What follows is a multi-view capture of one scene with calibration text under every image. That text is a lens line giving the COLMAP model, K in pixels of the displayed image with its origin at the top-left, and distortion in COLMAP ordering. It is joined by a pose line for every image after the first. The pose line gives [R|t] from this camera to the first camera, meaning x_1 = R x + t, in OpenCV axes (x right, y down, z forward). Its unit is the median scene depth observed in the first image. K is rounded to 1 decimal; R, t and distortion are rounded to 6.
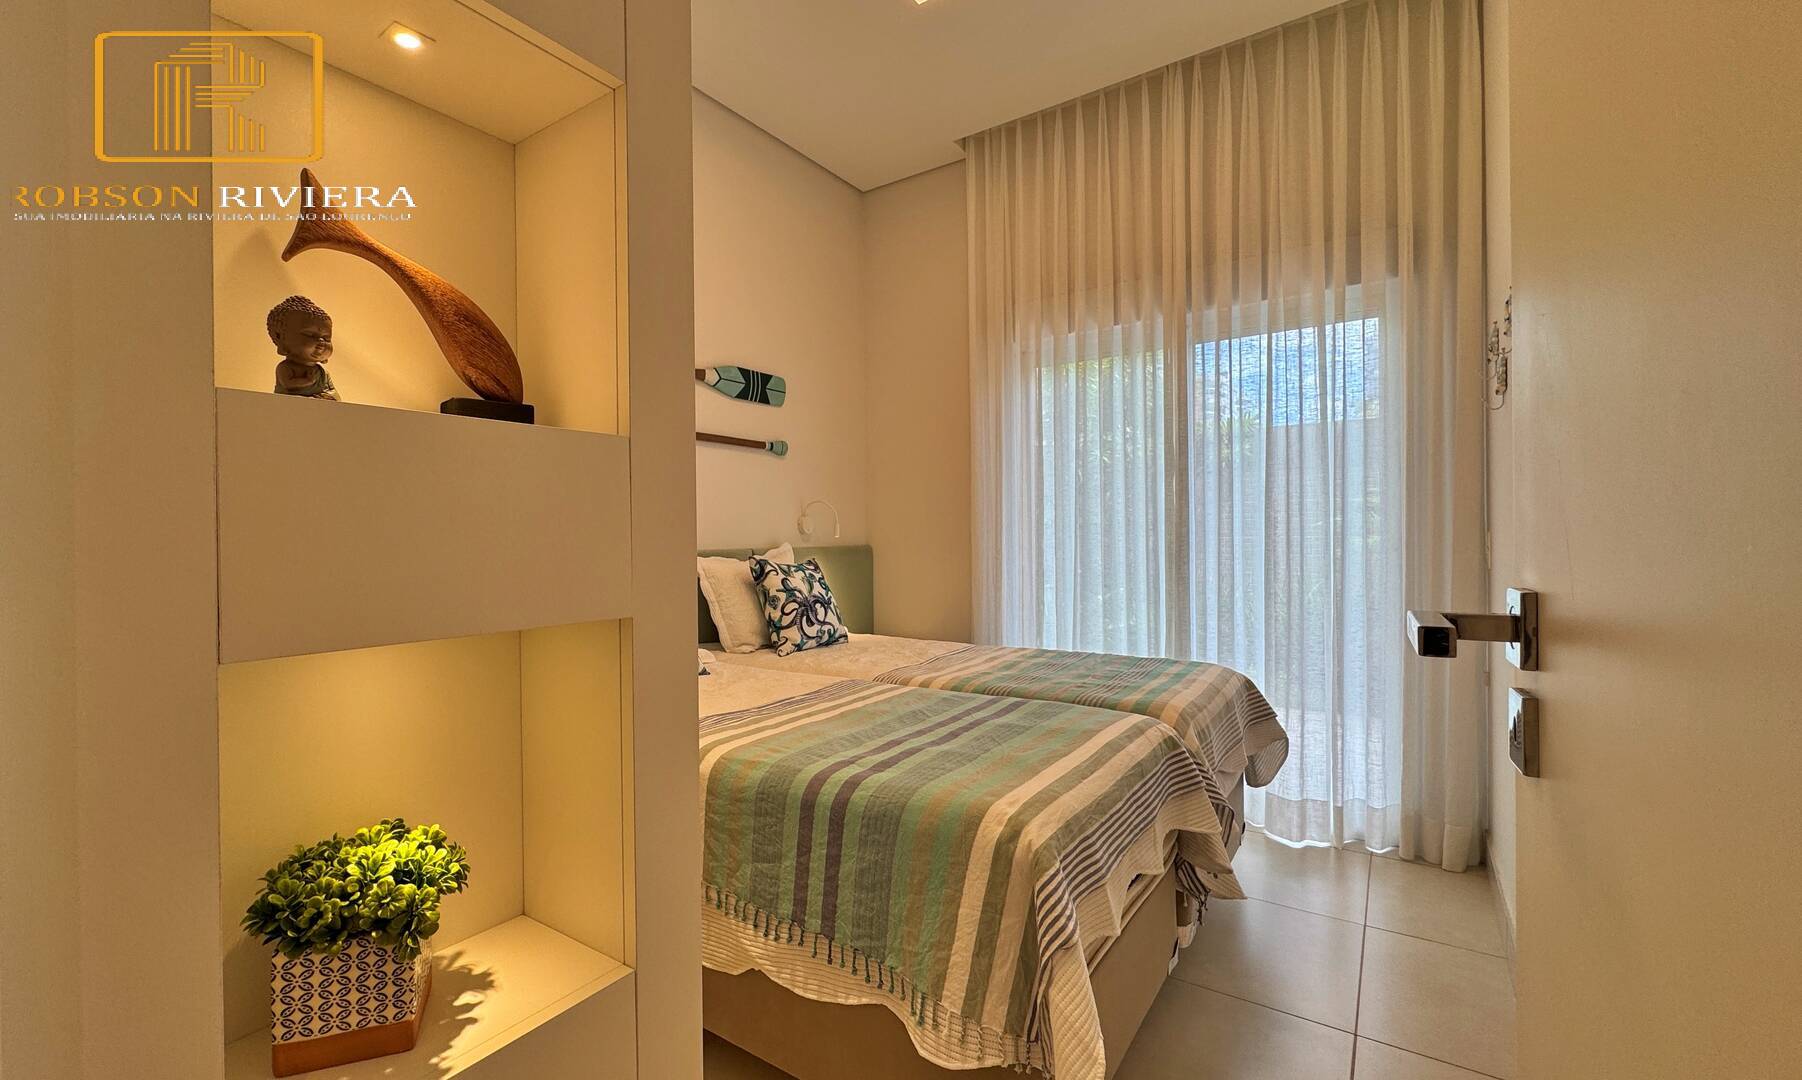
lens RADIAL K [[757.5, 0, 840.6], [0, 757.5, 541.5], [0, 0, 1]] dist [0.000930, -0.000219]
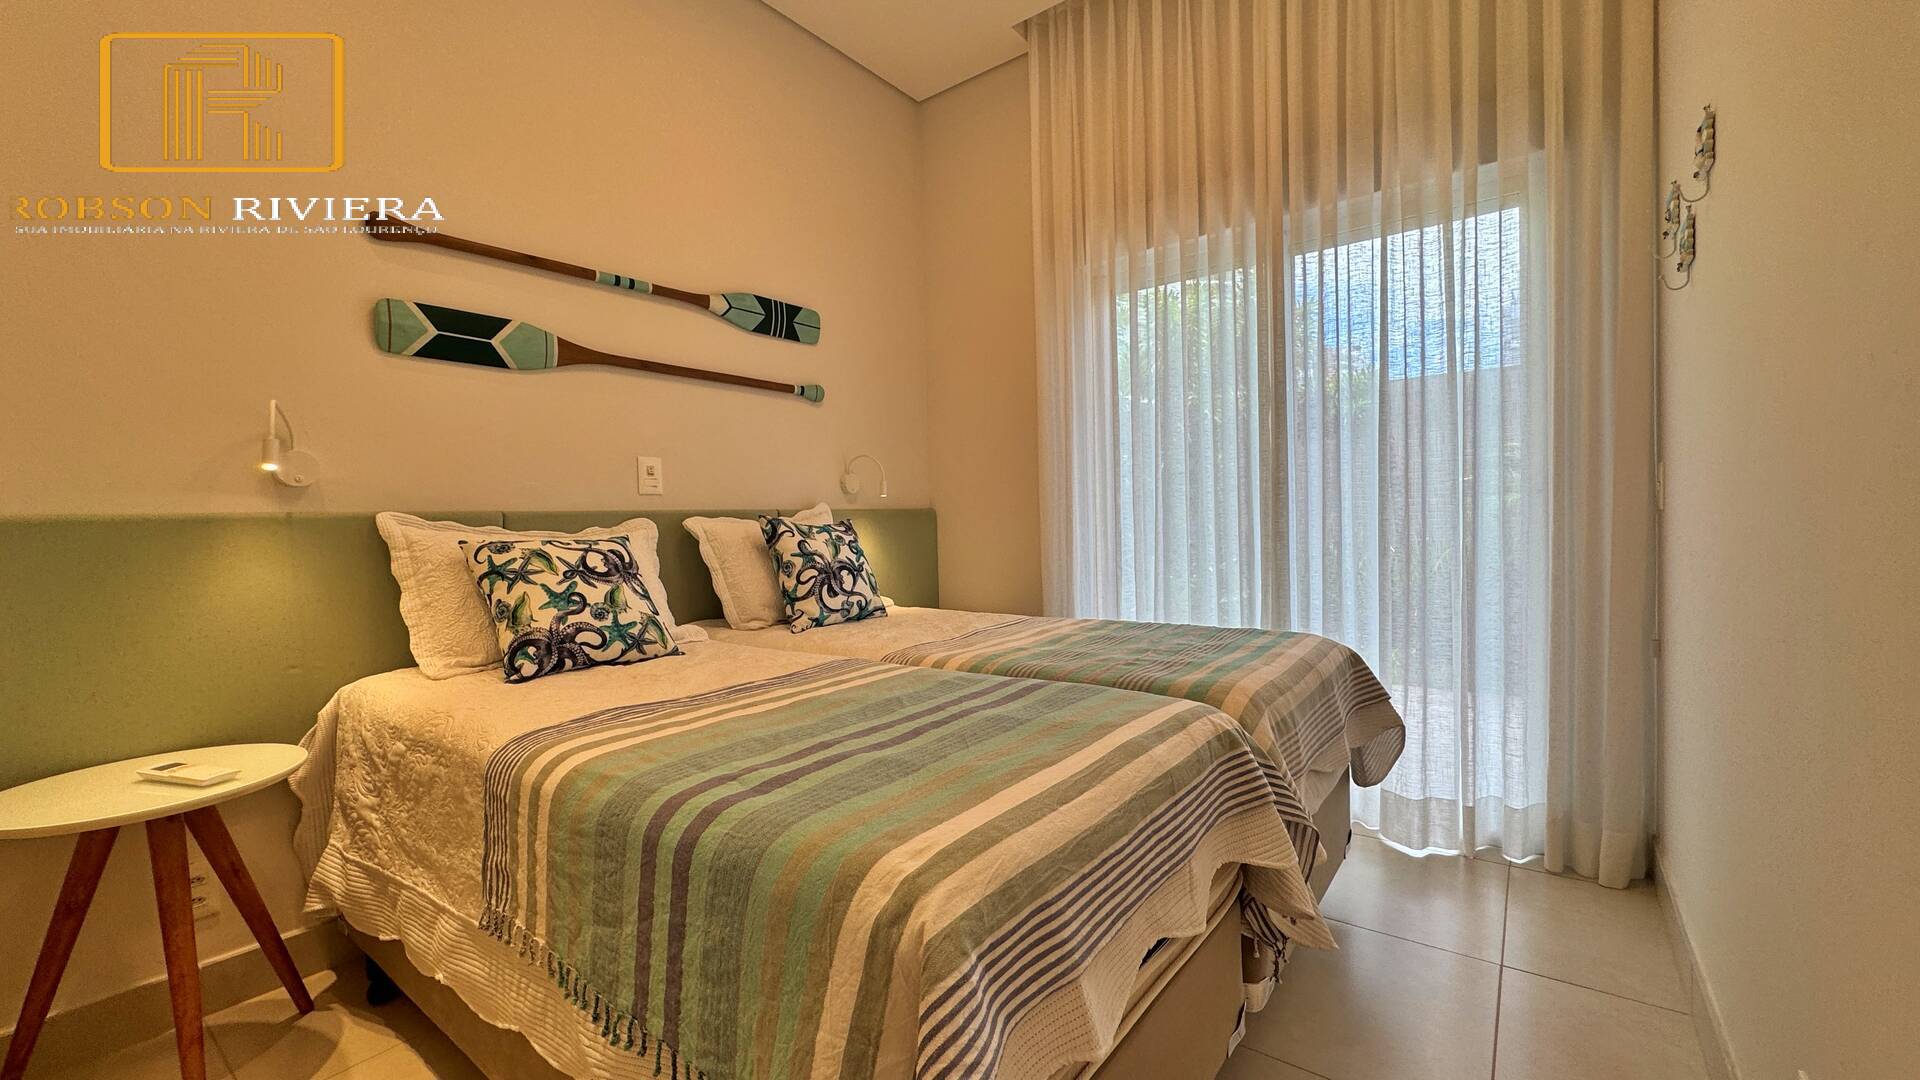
lens RADIAL K [[757.0, 0, 957.0], [0, 757.0, 540.9], [0, 0, 1]] dist [-0.001145, 0.000144]
pose [[0.999696, -0.015372, -0.019281, 0.120581], [0.015785, 0.999645, 0.021461, 0.035718], [0.018945, -0.021759, 0.999584, 0.173984]]
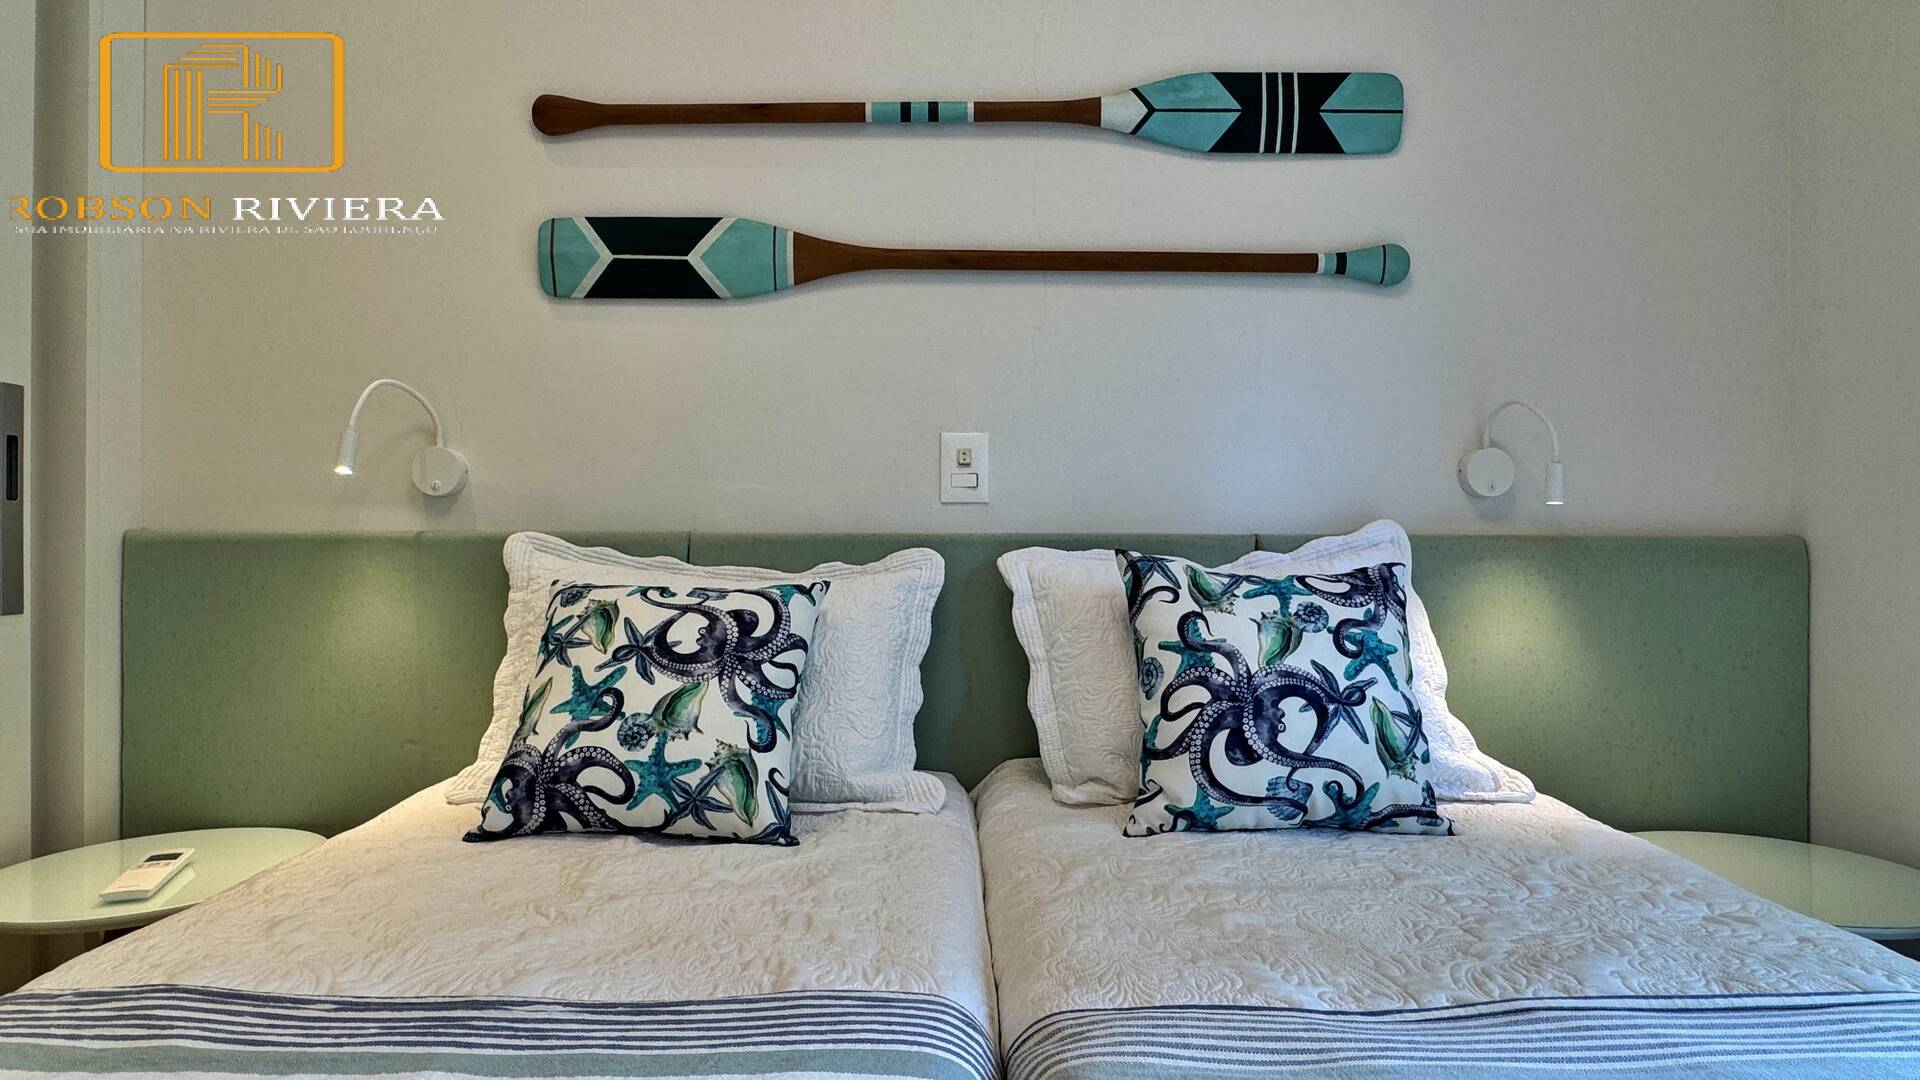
lens RADIAL K [[1077.1, 0, 953.8], [0, 1077.1, 536.0], [0, 0, 1]] dist [-0.000149, 0.000068]
pose [[0.596347, 0.005841, -0.802705, 0.273921], [-0.014479, 0.999889, -0.003481, 0.017580], [0.802596, 0.013698, 0.596366, 0.650674]]
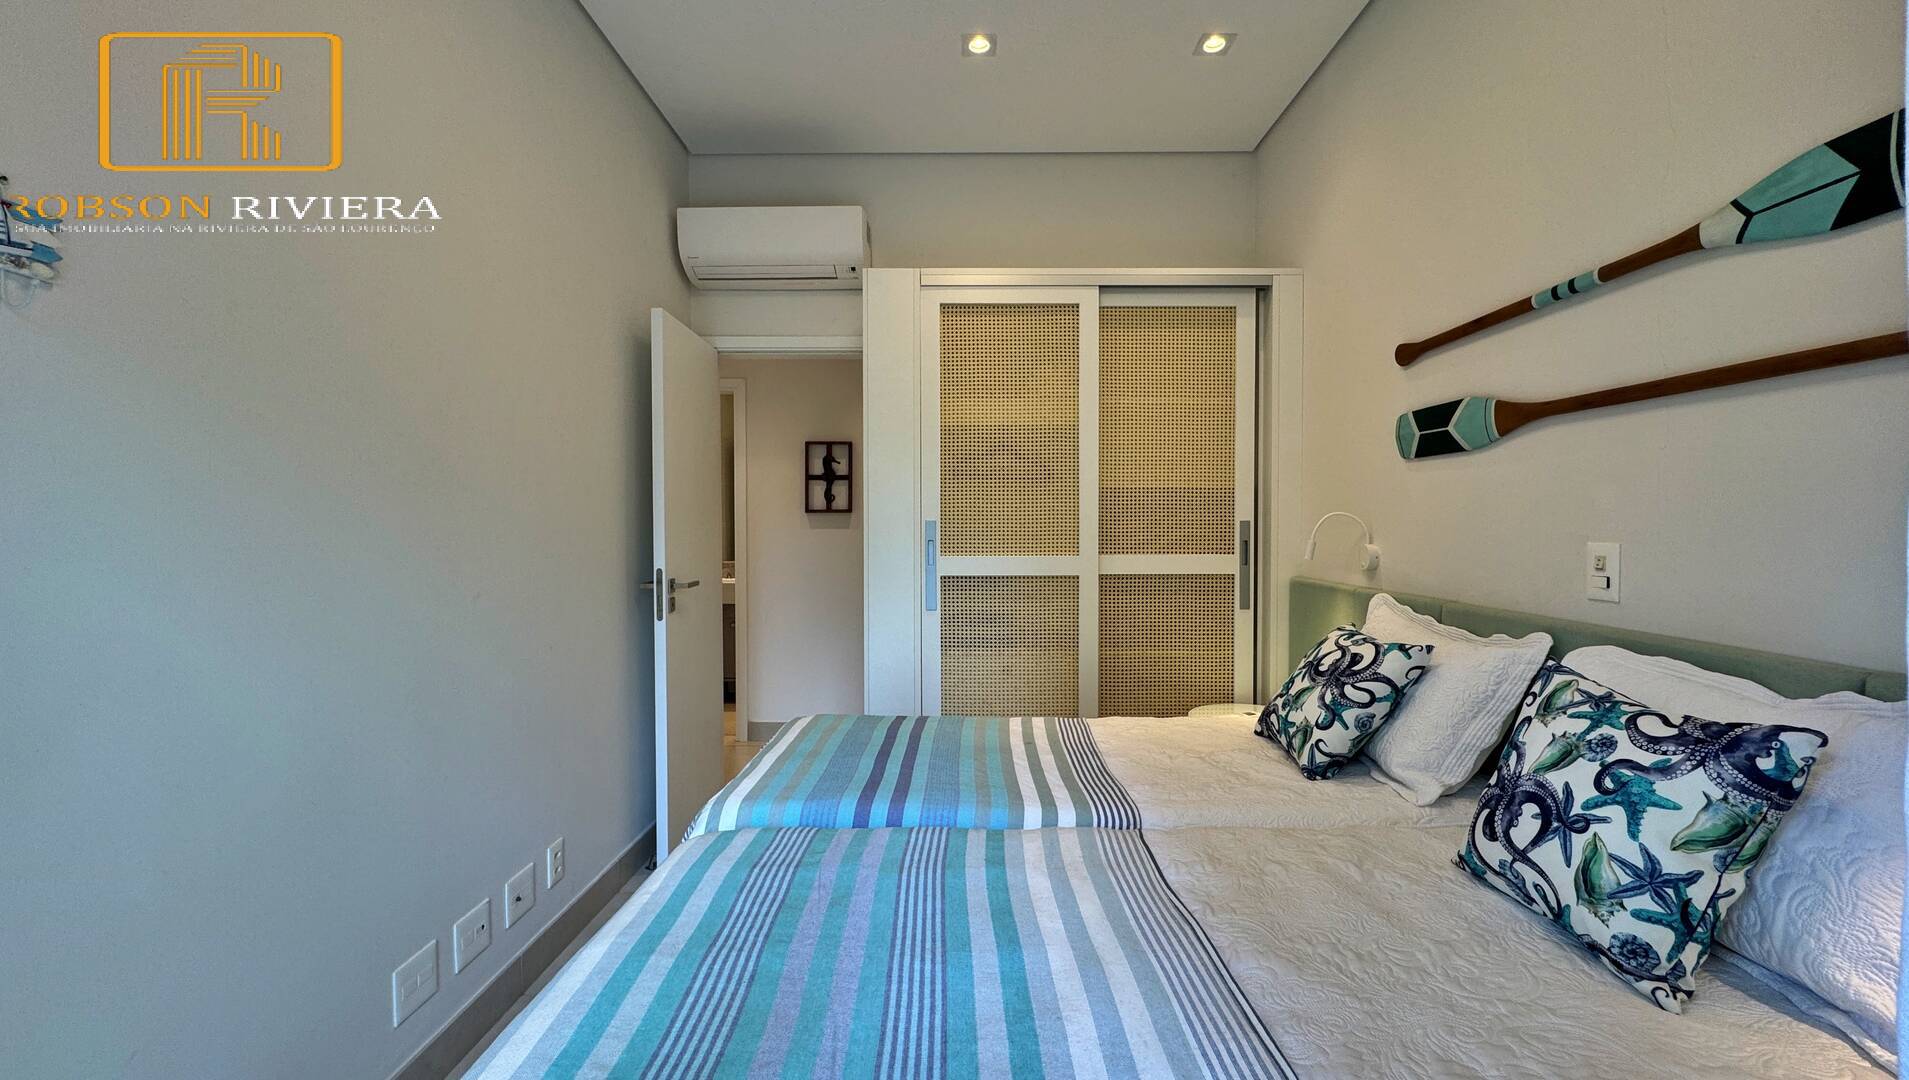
lens RADIAL K [[774.0, 0, 958.4], [0, 774.0, 532.7], [0, 0, 1]] dist [-0.001193, 0.001285]
pose [[-0.808066, 0.020573, -0.588732, 0.467595], [0.006074, 0.999628, 0.026595, -0.073199], [0.589060, 0.017915, -0.807890, 1.229418]]
